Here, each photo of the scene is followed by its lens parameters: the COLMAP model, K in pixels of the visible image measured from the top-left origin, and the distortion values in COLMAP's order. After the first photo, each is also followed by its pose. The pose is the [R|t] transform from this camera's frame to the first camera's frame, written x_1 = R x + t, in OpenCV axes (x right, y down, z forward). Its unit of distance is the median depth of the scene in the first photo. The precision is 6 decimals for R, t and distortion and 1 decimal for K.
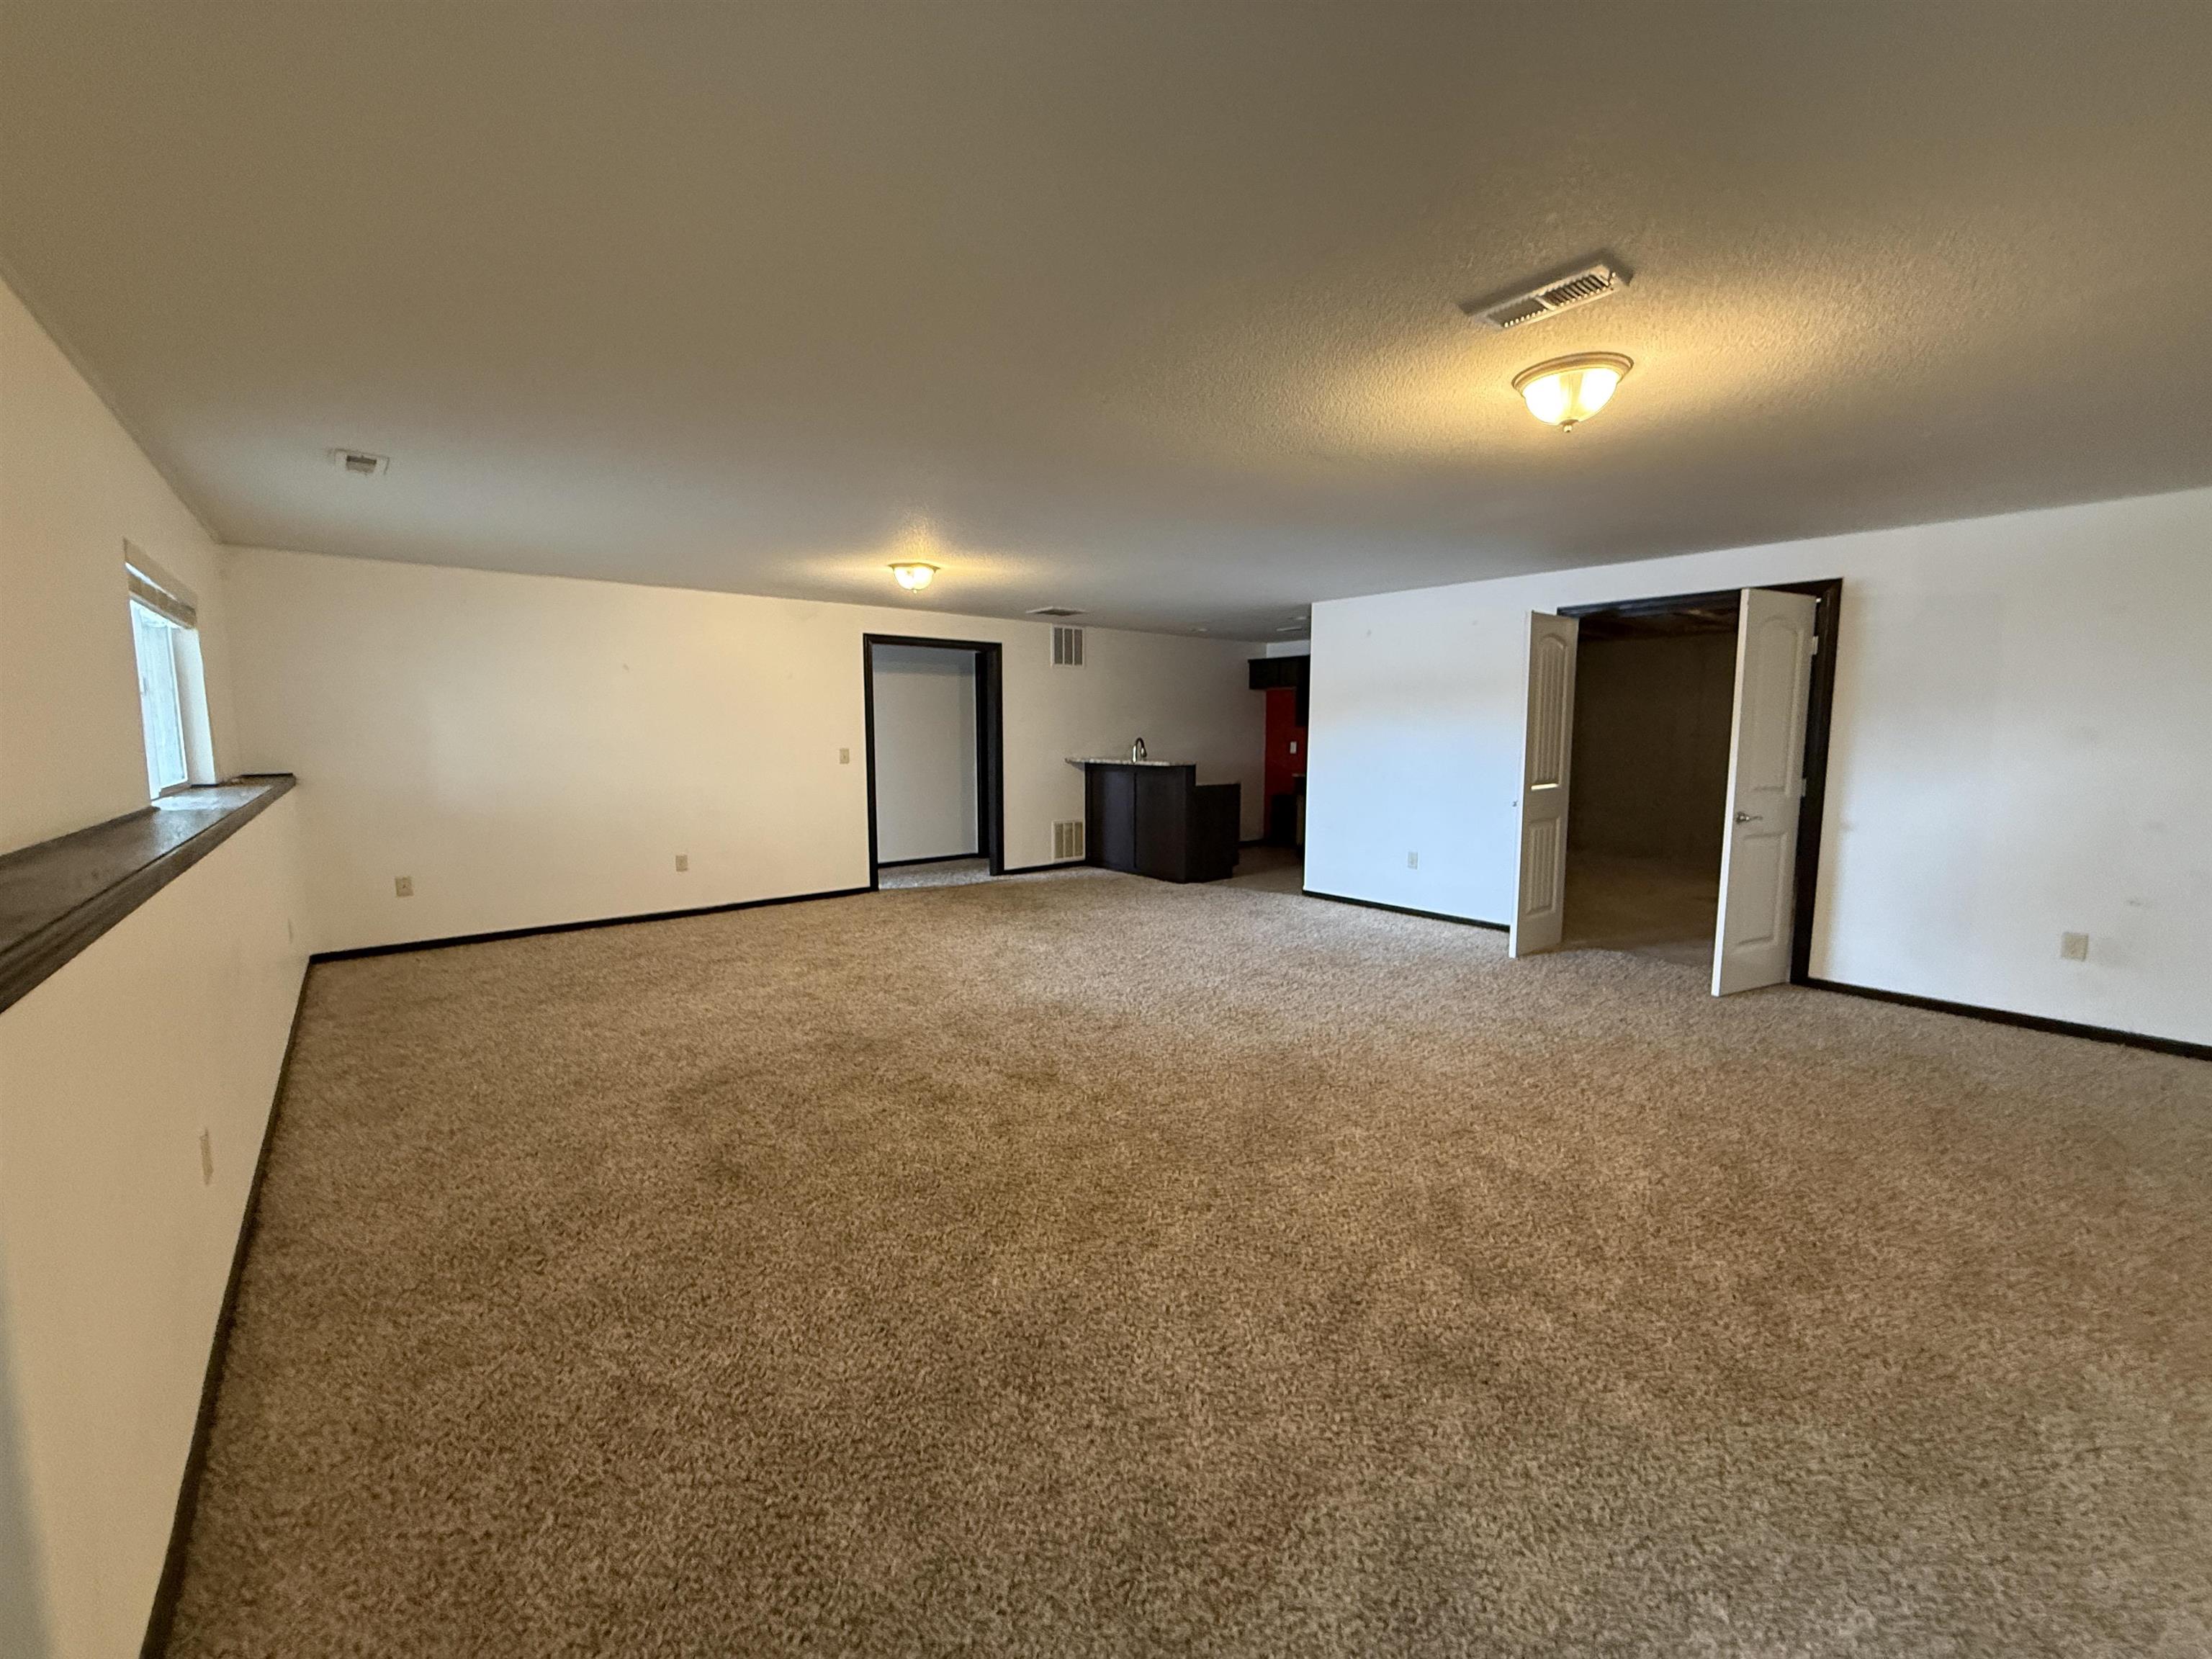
lens RADIAL K [[883.2, 0, 1091.9], [0, 883.2, 823.7], [0, 0, 1]] dist [0.000922, 0.000289]
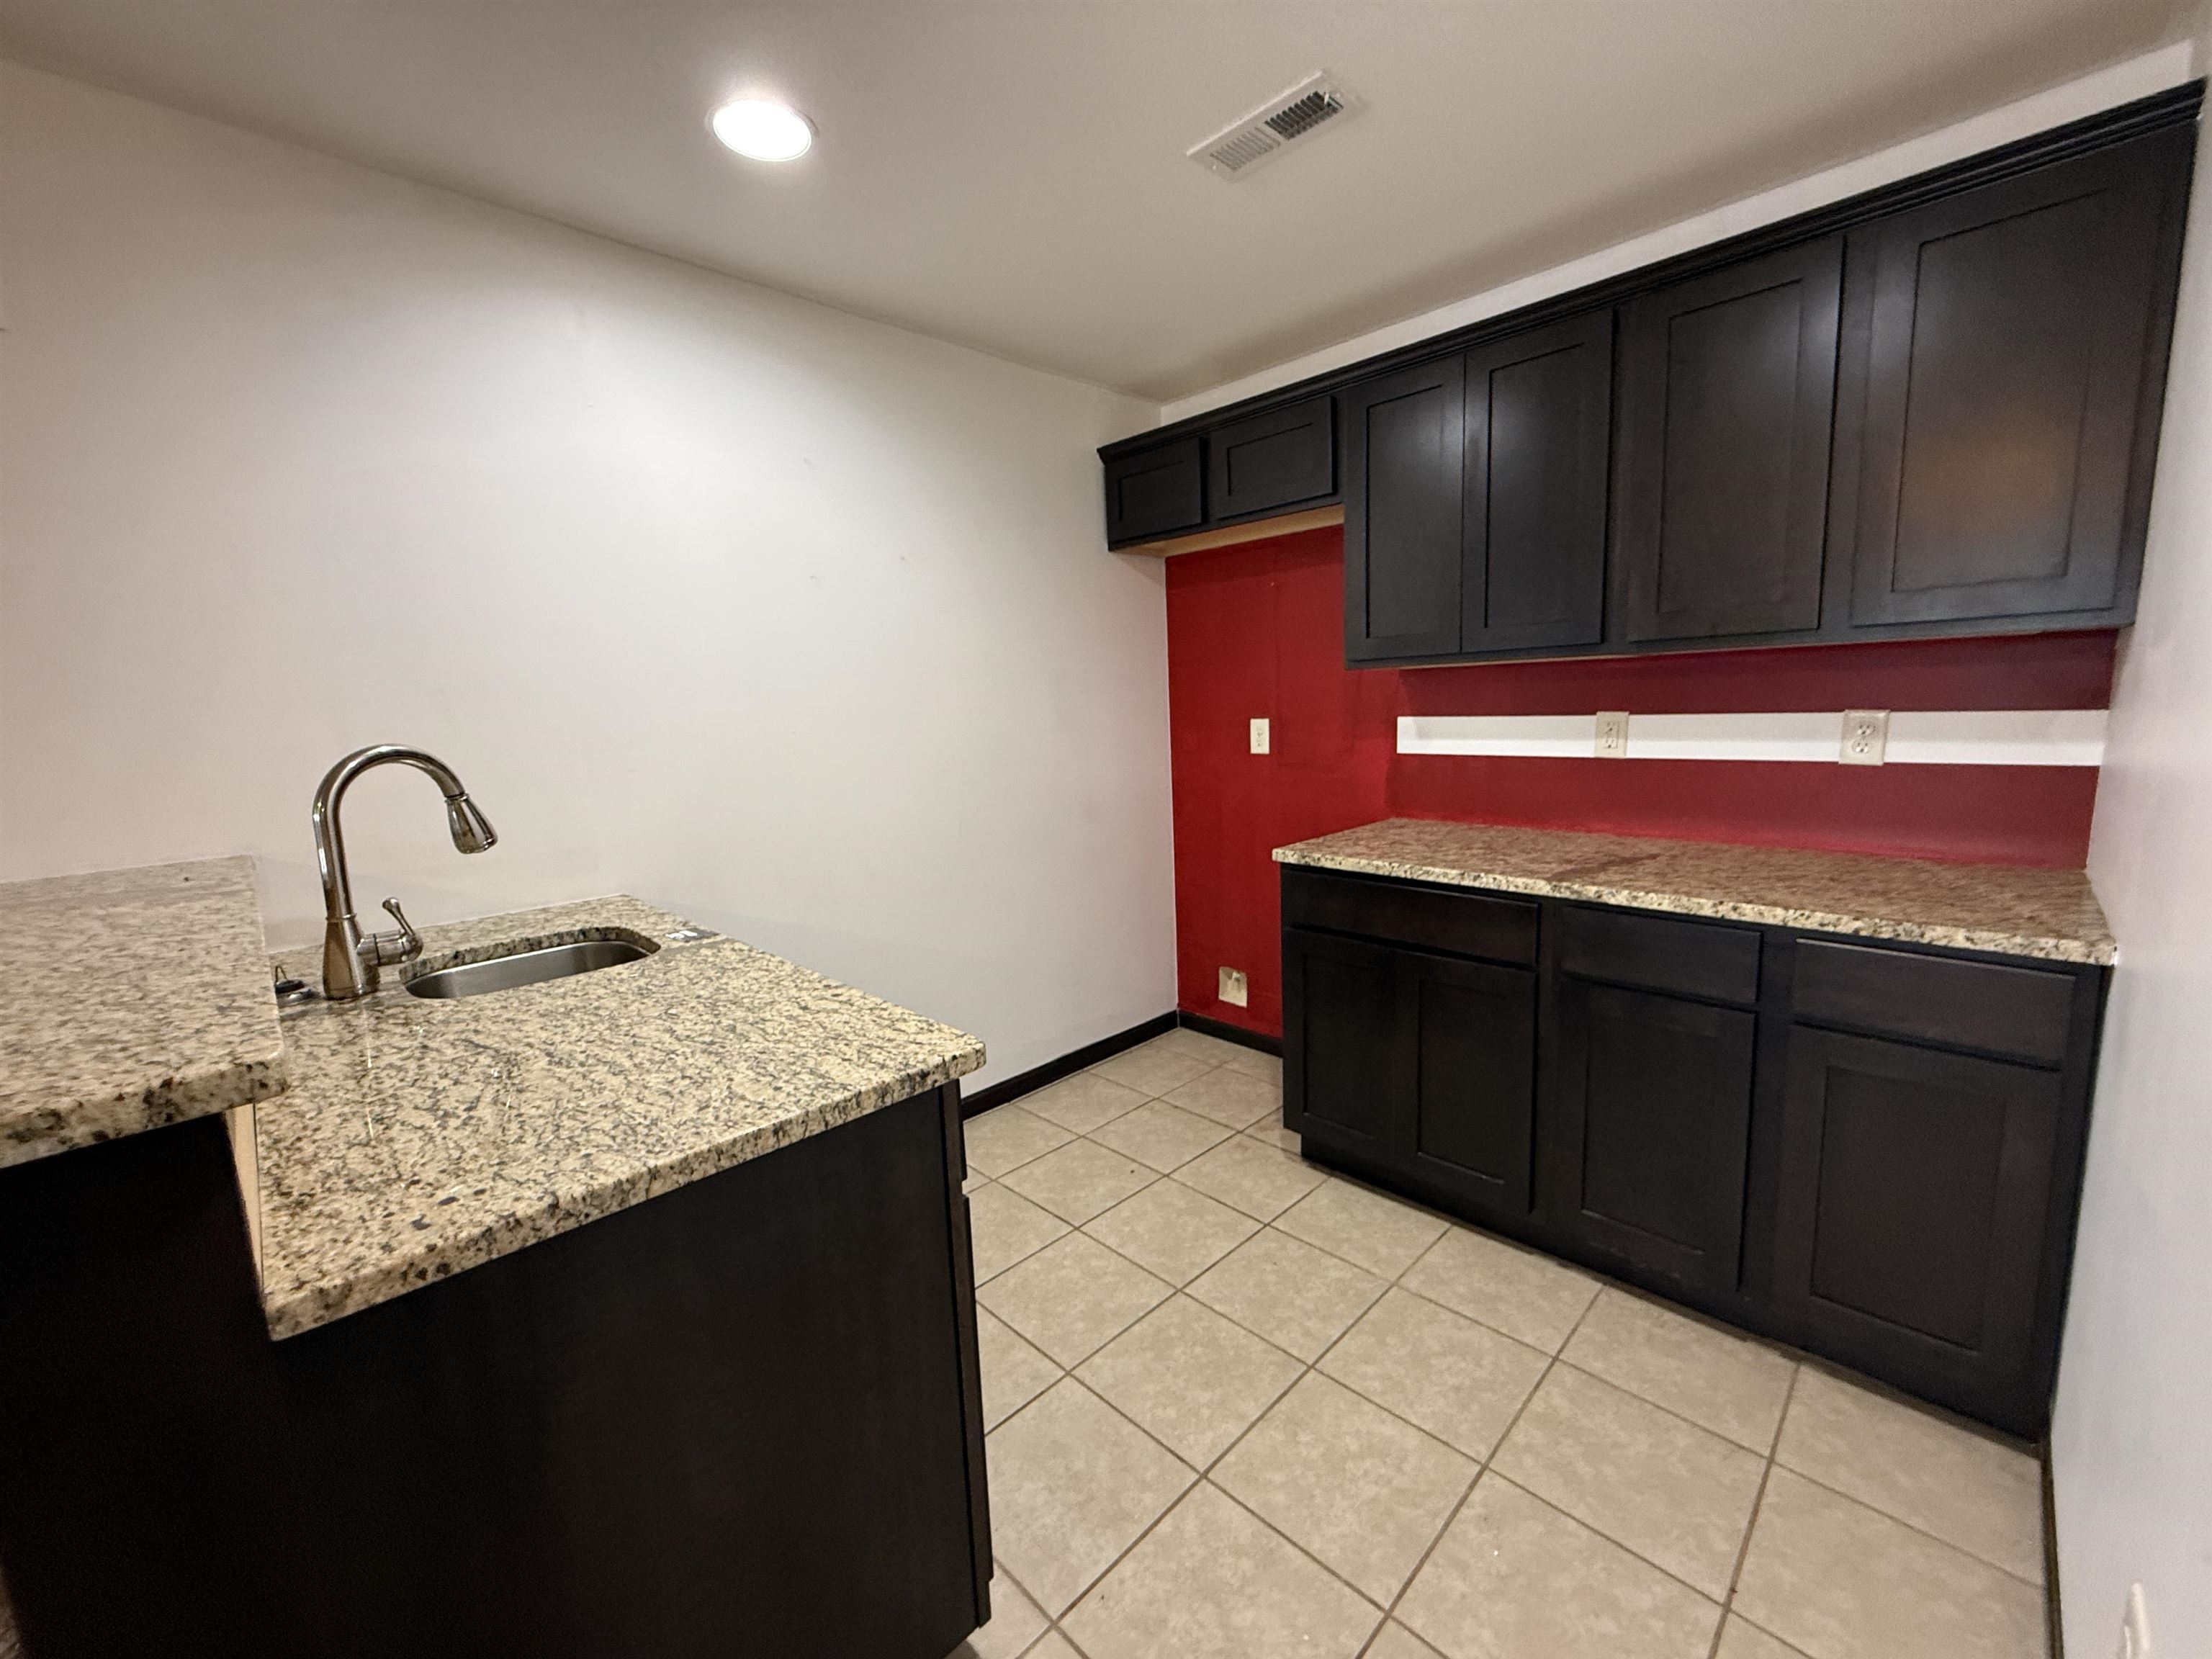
lens RADIAL K [[883.2, 0, 1091.9], [0, 883.2, 823.7], [0, 0, 1]] dist [0.000922, 0.000289]
pose [[0.995471, -0.052871, 0.079007, 0.179880], [0.050121, 0.998080, 0.036391, -0.086165], [-0.080779, -0.032266, 0.996210, 0.865868]]
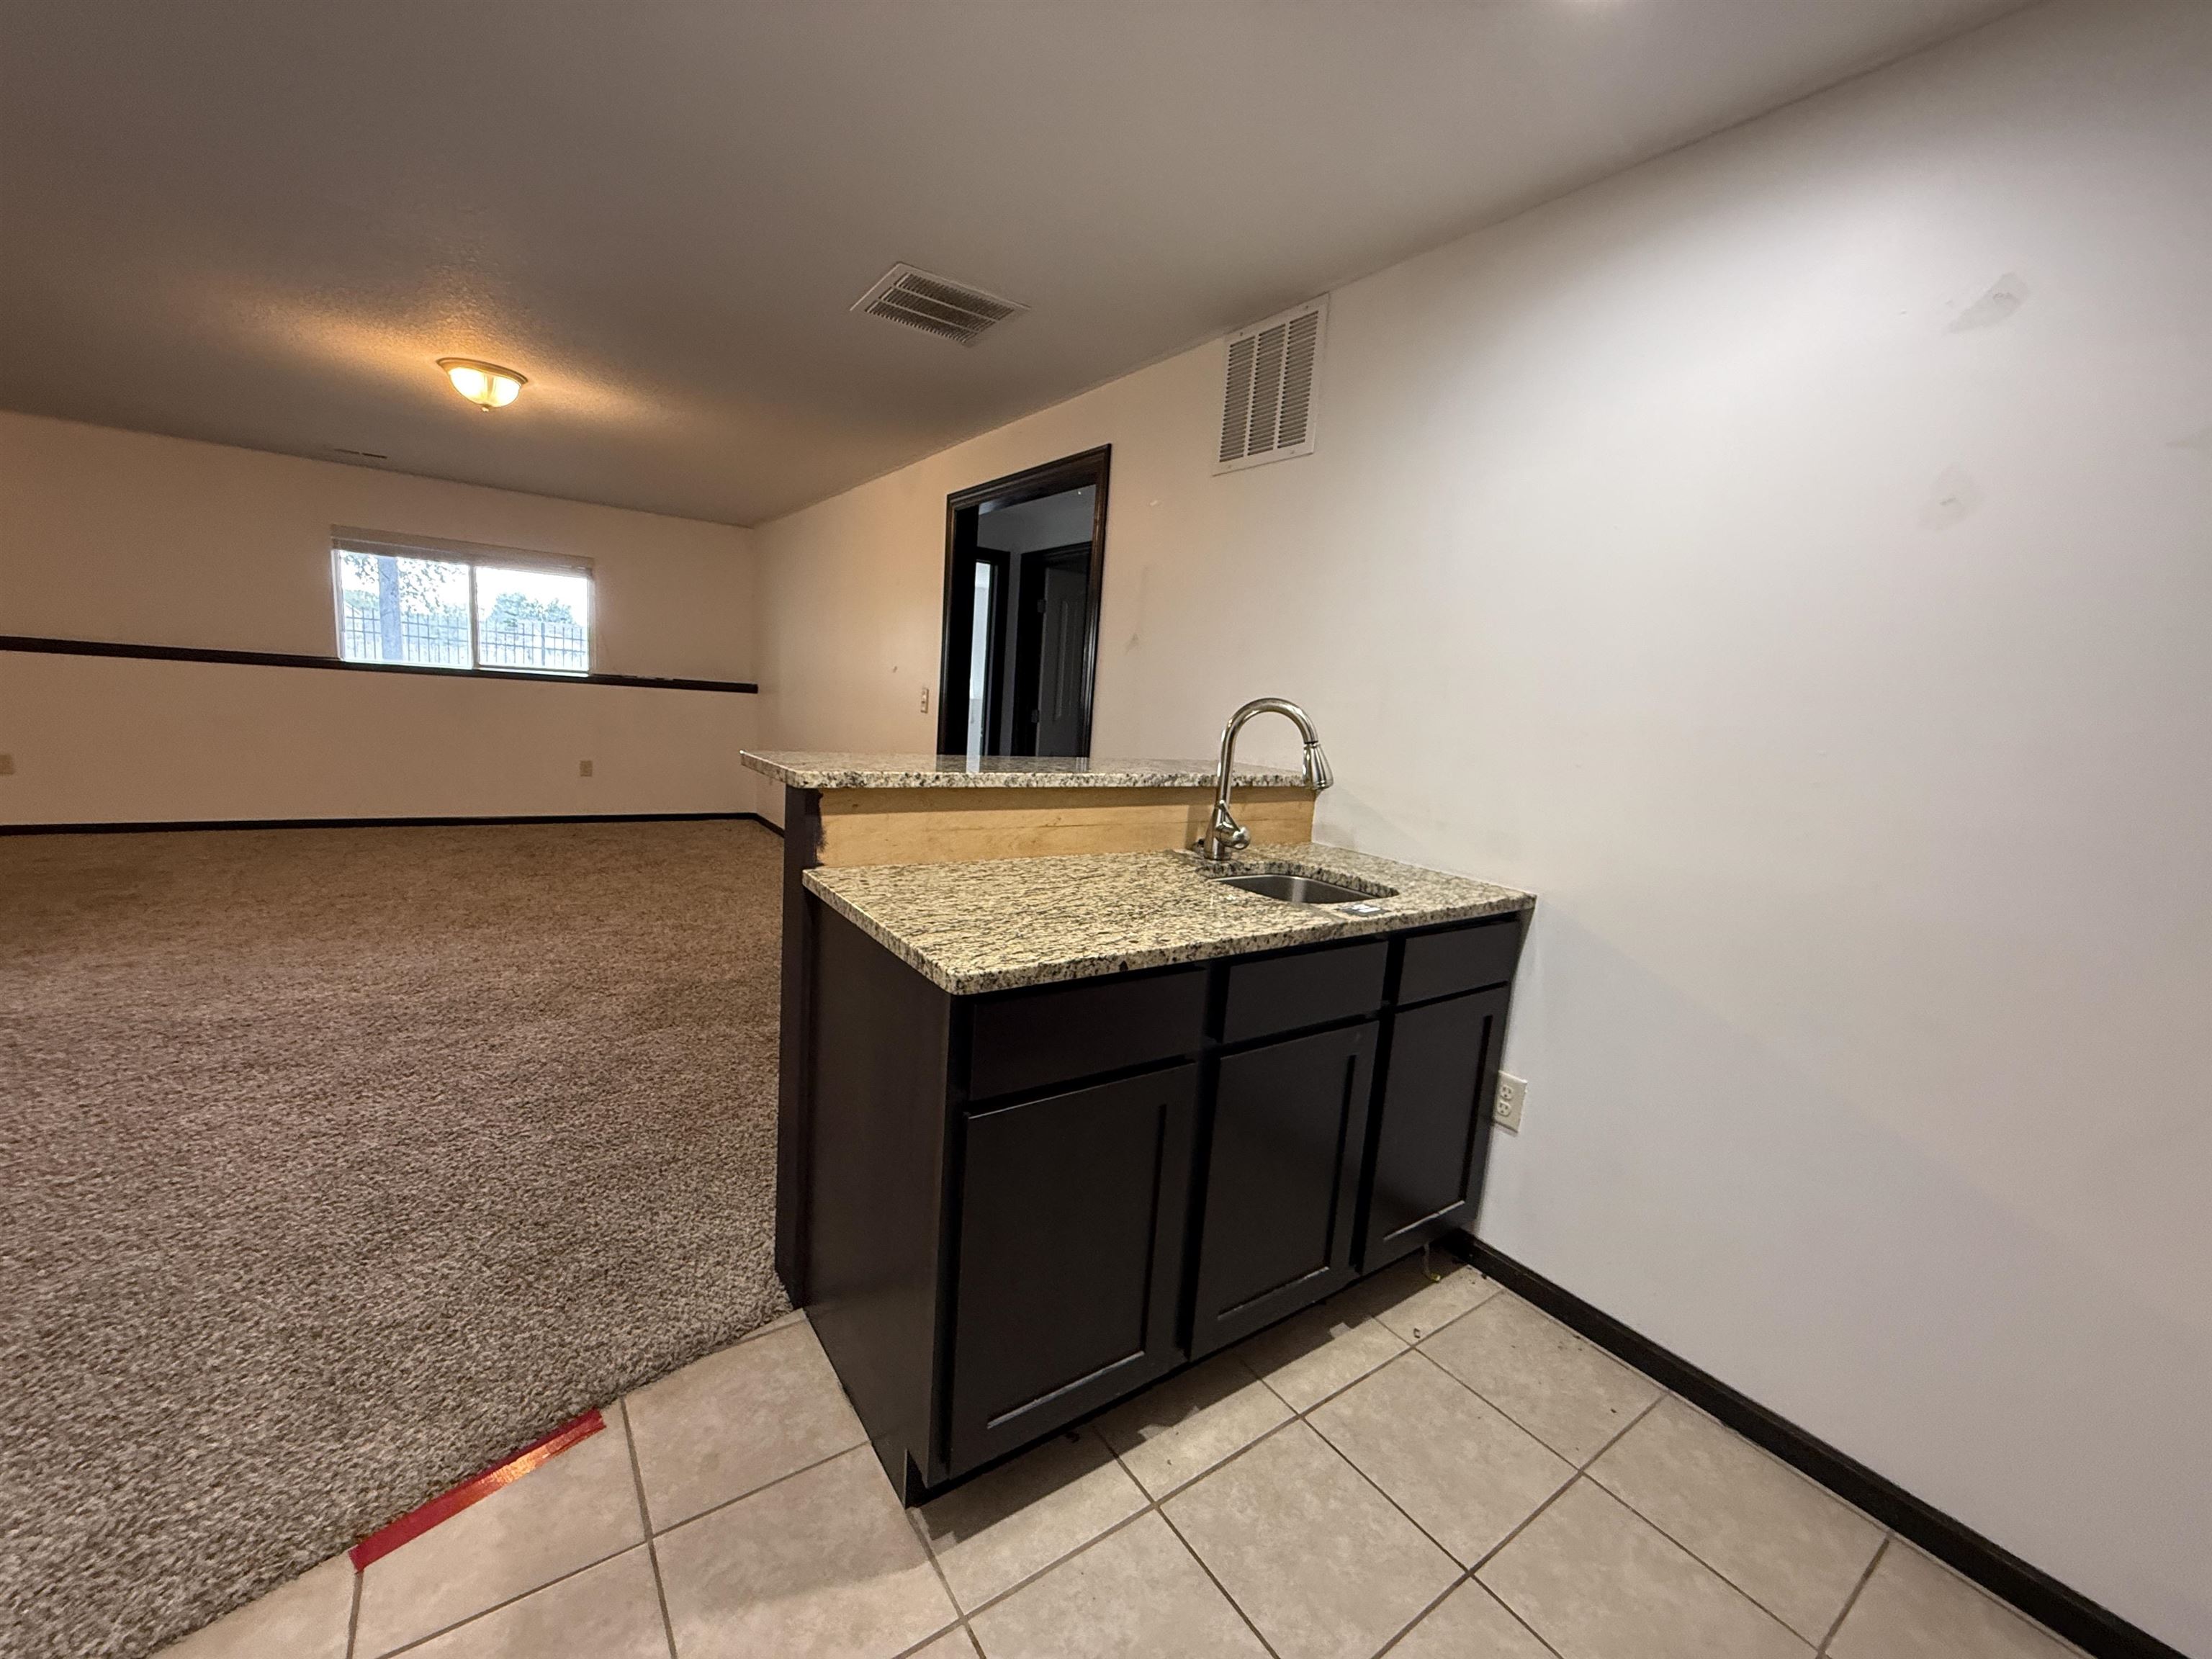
lens RADIAL K [[883.1, 0, 1096.1], [0, 883.1, 827.2], [0, 0, 1]] dist [-0.000617, 0.000088]
pose [[-0.074247, 0.148073, -0.986185, 0.305028], [-0.178063, 0.971055, 0.159207, -0.097793], [0.981214, 0.187423, -0.045732, 1.022580]]
